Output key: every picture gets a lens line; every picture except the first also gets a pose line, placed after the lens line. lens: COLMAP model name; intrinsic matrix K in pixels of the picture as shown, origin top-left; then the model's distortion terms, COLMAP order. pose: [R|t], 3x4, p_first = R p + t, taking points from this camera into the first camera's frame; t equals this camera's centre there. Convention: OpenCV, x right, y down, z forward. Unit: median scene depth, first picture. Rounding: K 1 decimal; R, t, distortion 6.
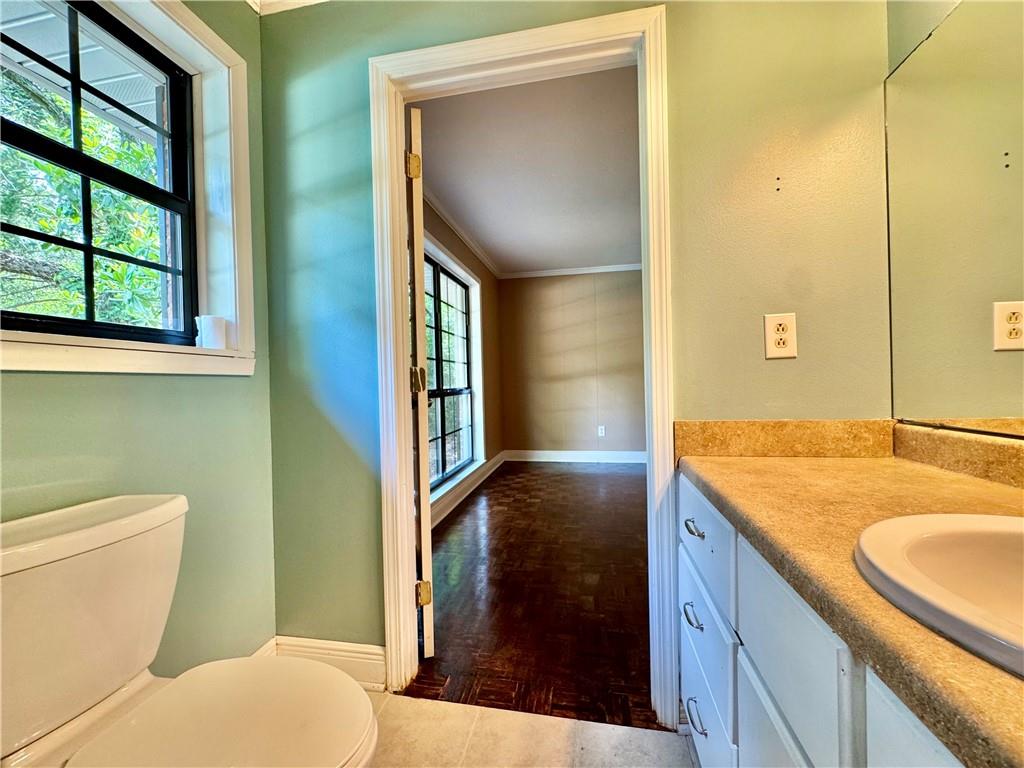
lens RADIAL K [[412.5, 0, 513.3], [0, 412.5, 382.7], [0, 0, 1]] dist [-0.000946, -0.000537]
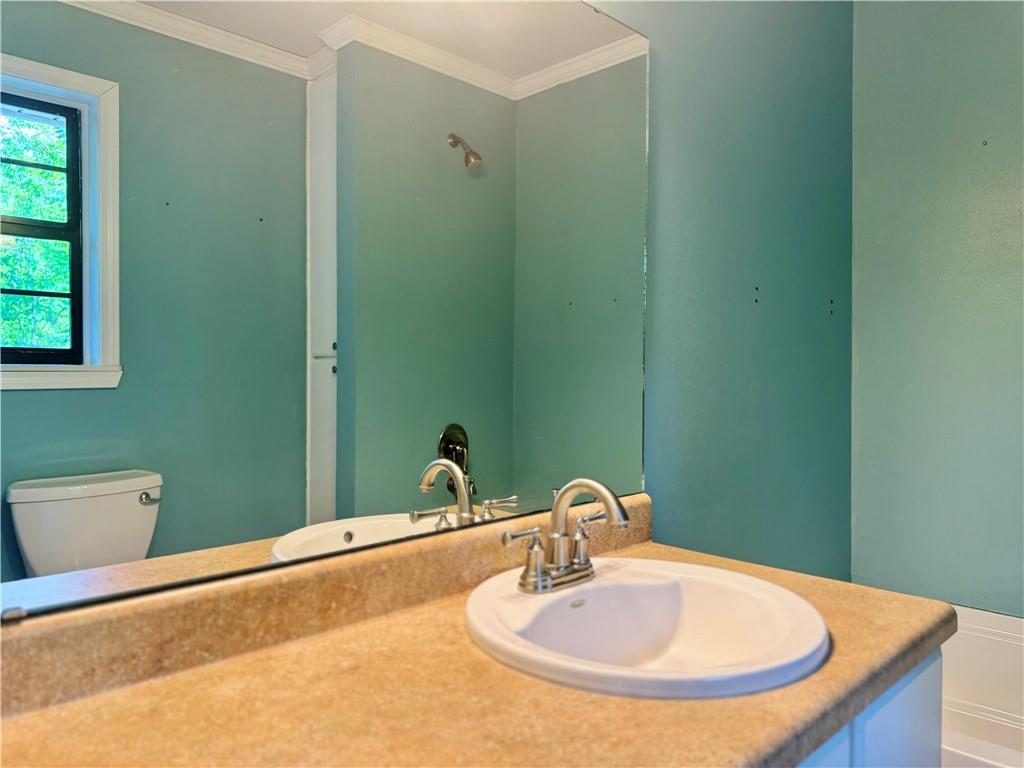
lens RADIAL K [[733.1, 0, 511.1], [0, 733.1, 385.6], [0, 0, 1]] dist [0.026455, -0.026940]
pose [[-0.828569, 0.005881, 0.559855, 0.205369], [0.009231, 0.999952, 0.003158, -0.147640], [-0.559810, 0.007785, -0.828584, 1.522289]]
